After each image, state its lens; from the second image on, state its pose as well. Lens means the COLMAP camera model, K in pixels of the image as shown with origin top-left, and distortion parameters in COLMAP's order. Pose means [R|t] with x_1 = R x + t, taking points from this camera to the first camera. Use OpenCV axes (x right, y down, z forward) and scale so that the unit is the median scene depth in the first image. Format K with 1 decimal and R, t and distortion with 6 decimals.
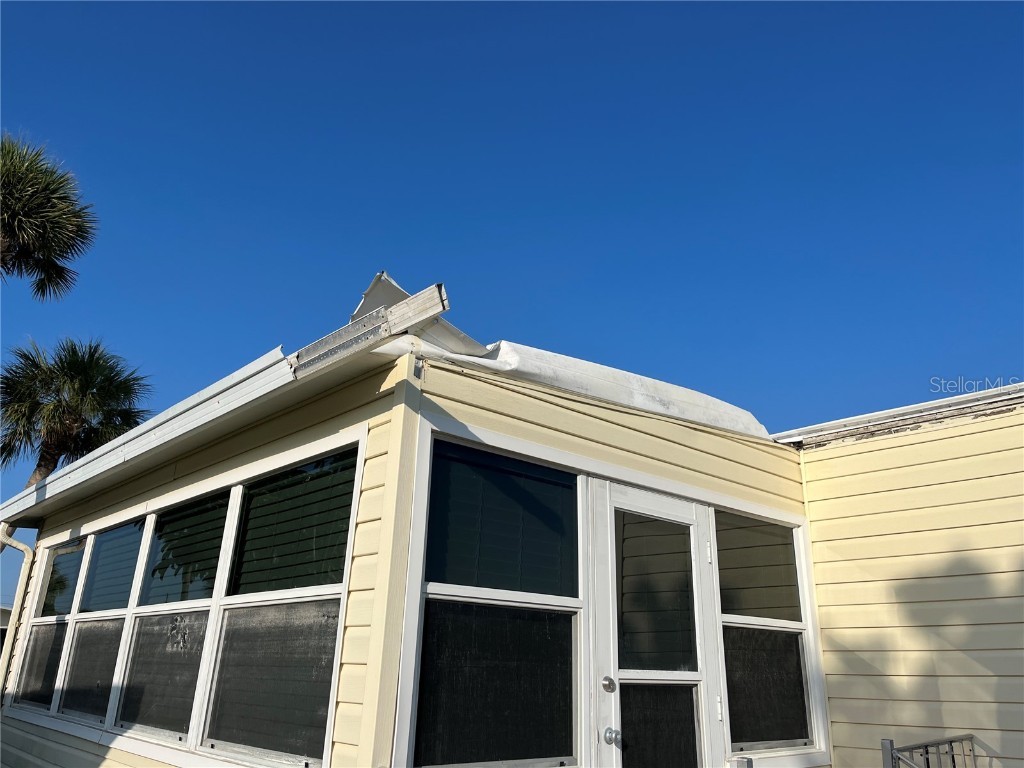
lens RADIAL K [[789.2, 0, 518.3], [0, 789.2, 368.3], [0, 0, 1]] dist [0.091540, -0.119590]
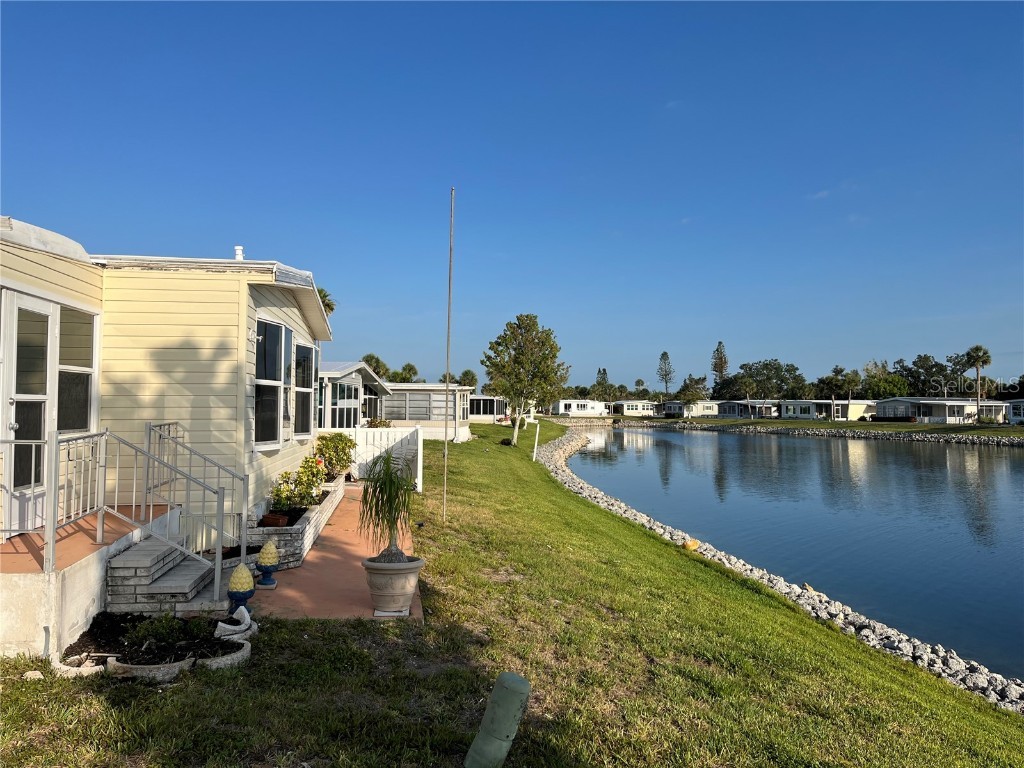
lens RADIAL K [[761.6, 0, 514.5], [0, 761.6, 381.6], [0, 0, 1]] dist [0.070062, -0.093062]
pose [[0.560299, 0.007397, 0.828258, -0.597065], [-0.285819, 0.940266, 0.184953, -0.262998], [-0.777414, -0.340360, 0.528944, -0.706088]]
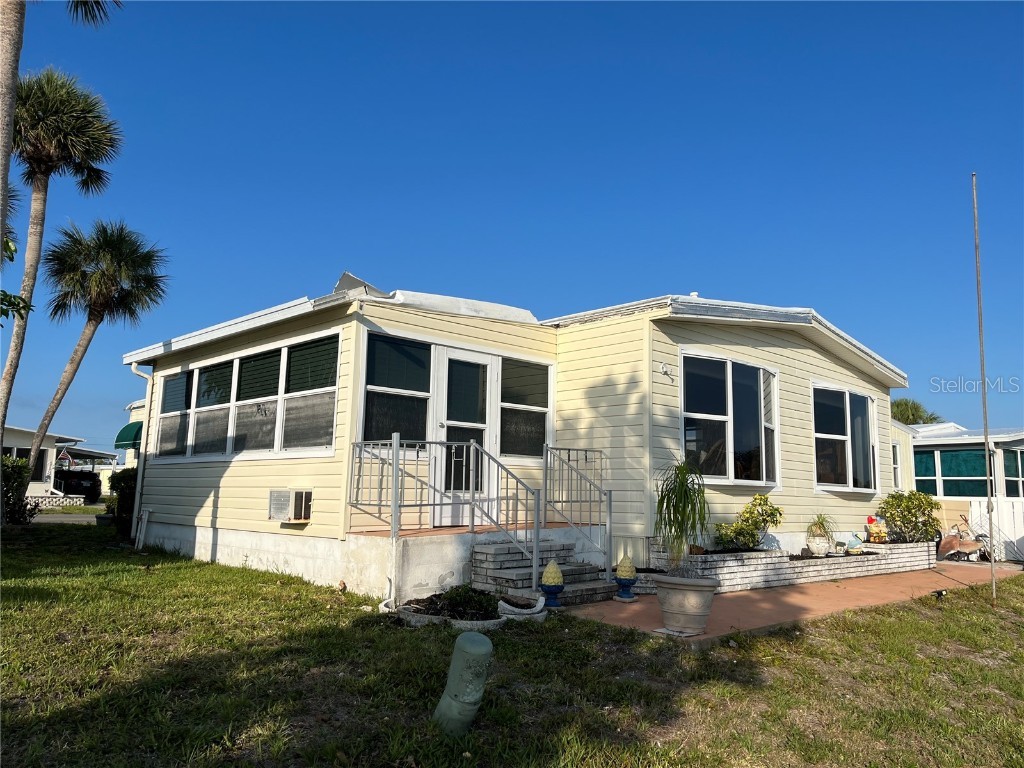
lens RADIAL K [[761.6, 0, 514.5], [0, 761.6, 381.6], [0, 0, 1]] dist [0.070062, -0.093062]
pose [[0.999279, -0.001206, 0.037952, 0.209572], [-0.006978, 0.976636, 0.214788, -0.223150], [-0.037324, -0.214898, 0.975923, -1.133416]]
